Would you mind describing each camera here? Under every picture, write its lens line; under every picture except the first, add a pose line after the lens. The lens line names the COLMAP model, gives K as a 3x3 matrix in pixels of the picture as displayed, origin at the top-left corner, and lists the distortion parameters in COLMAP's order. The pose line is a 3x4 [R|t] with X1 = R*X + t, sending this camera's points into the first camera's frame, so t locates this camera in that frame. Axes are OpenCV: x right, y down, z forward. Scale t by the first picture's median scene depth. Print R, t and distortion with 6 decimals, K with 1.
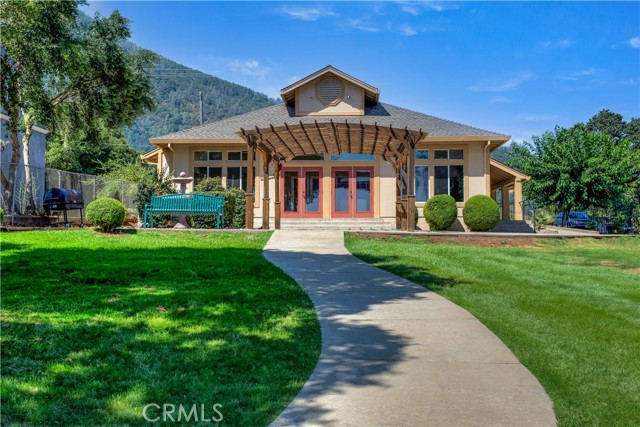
lens RADIAL K [[696.4, 0, 320.2], [0, 696.4, 212.1], [0, 0, 1]] dist [0.003657, 0.000000]
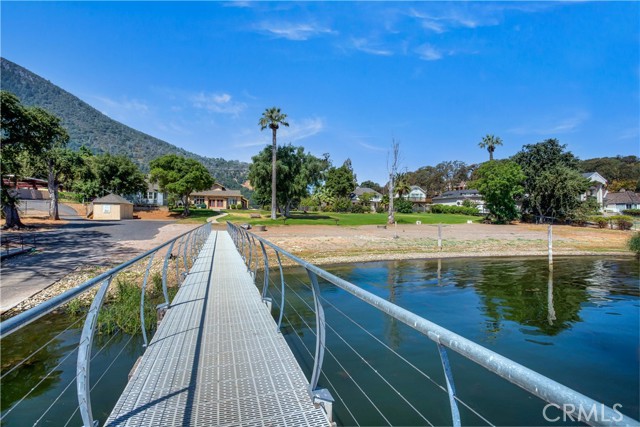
lens RADIAL K [[324.5, 0, 318.4], [0, 324.5, 215.2], [0, 0, 1]] dist [-0.001943, -0.000064]
pose [[0.939405, 0.012030, 0.342599, -0.136972], [-0.025888, 0.999020, 0.035904, -0.050701], [-0.341832, -0.042598, 0.938795, -2.341719]]
